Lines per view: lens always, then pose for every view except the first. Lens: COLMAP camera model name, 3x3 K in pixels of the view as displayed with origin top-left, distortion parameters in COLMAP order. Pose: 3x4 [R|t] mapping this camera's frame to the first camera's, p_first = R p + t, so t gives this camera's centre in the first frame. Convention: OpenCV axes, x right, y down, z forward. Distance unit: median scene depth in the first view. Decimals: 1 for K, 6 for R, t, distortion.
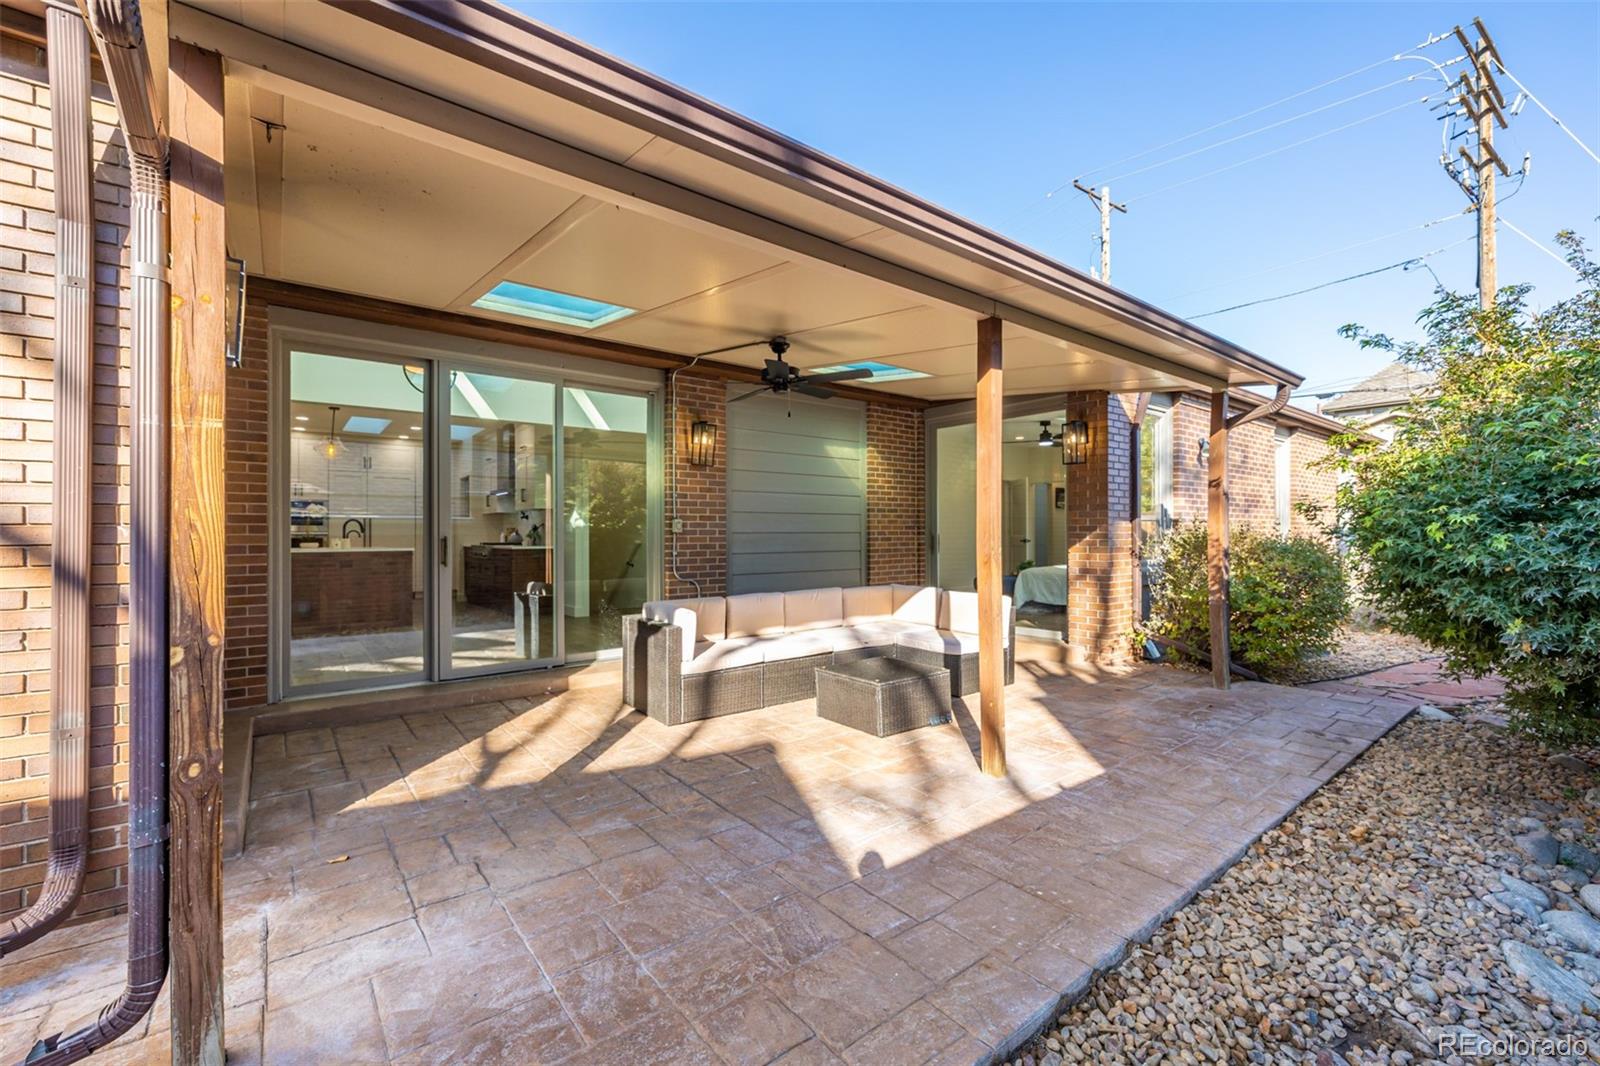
lens RADIAL K [[668.5, 0, 805.1], [0, 668.5, 533.3], [0, 0, 1]] dist [0.000257, -0.000040]
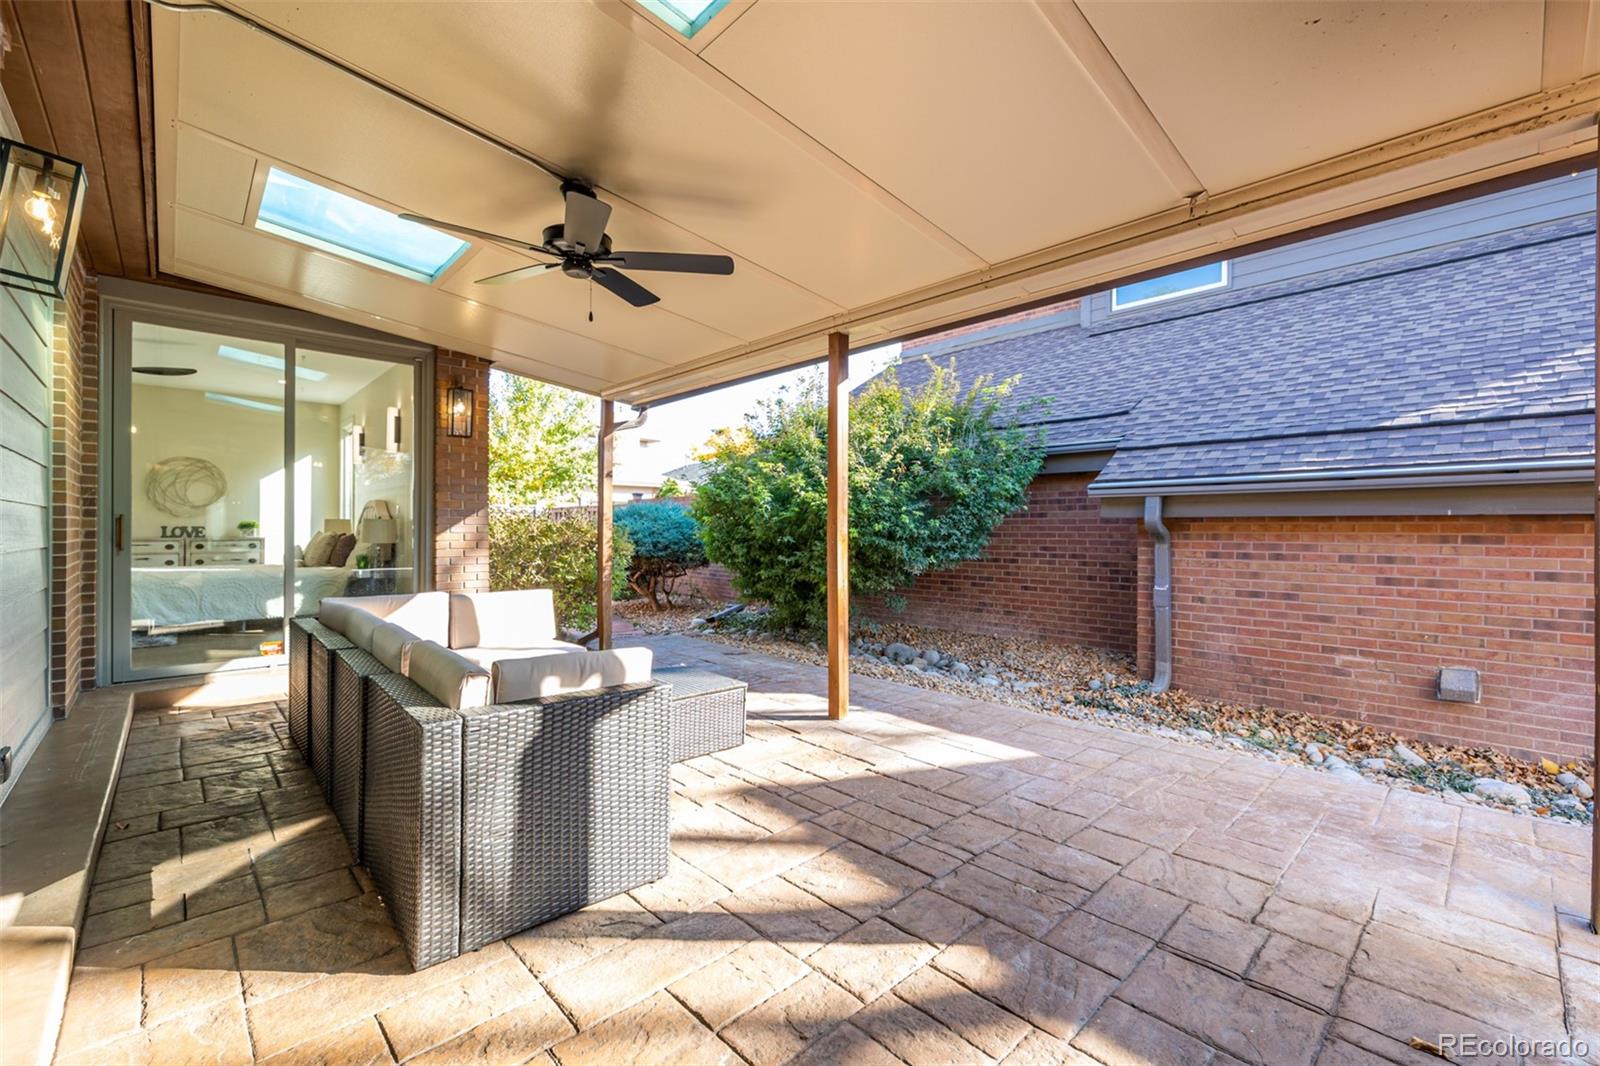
lens RADIAL K [[668.5, 0, 803.7], [0, 668.5, 532.2], [0, 0, 1]] dist [0.000257, -0.000040]
pose [[-0.087428, 0.005651, 0.996155, -0.388631], [-0.011458, 0.999912, -0.006678, 0.017673], [-0.996105, -0.011998, -0.087356, 0.505847]]
